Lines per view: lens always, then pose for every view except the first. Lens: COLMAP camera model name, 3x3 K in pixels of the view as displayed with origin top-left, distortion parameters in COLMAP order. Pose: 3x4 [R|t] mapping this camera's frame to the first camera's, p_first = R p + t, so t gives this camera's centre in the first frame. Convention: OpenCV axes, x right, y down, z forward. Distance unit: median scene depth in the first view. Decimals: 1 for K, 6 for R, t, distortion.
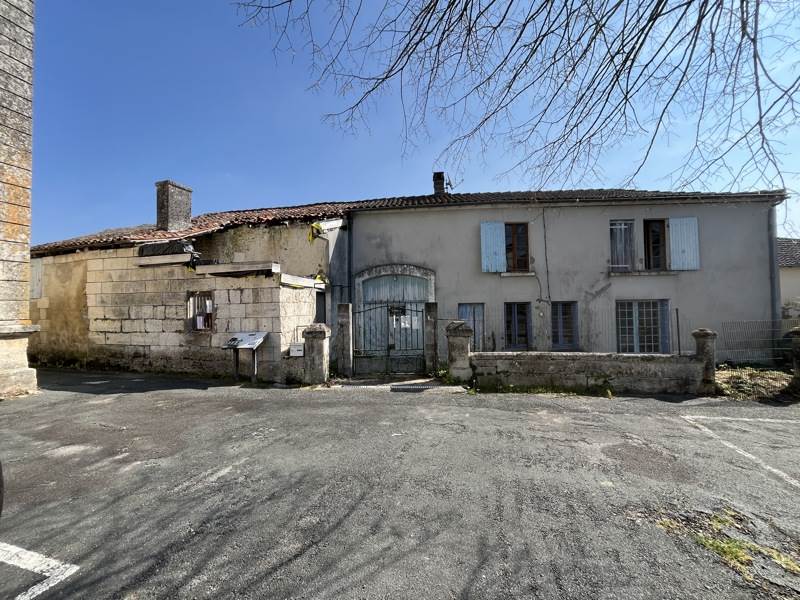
lens RADIAL K [[323.7, 0, 399.1], [0, 323.7, 296.8], [0, 0, 1]] dist [-0.002212, -0.000056]
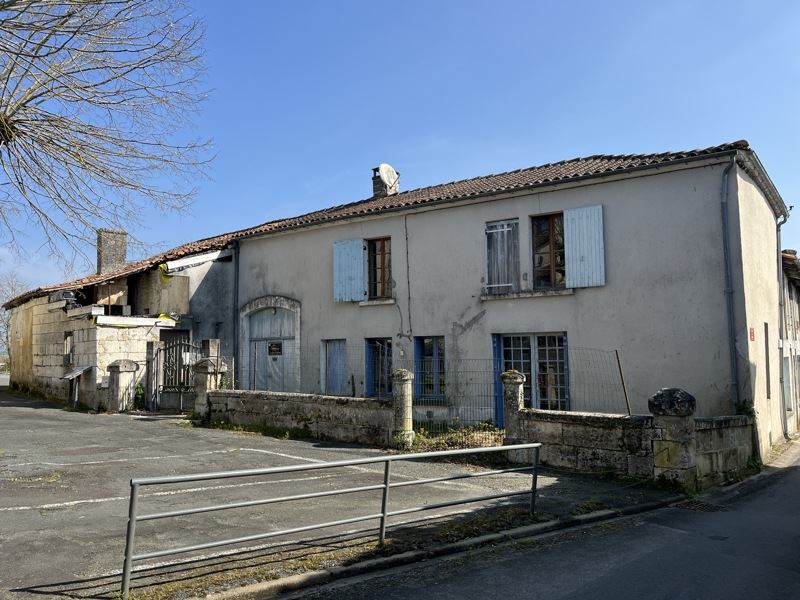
lens RADIAL K [[569.3, 0, 400.0], [0, 569.3, 300.0], [0, 0, 1]] dist [0.009009, -0.000833]
pose [[0.874707, -0.040168, -0.482985, 1.094178], [0.016287, 0.998433, -0.053540, -0.000358], [0.484378, 0.038965, 0.873990, -0.190161]]
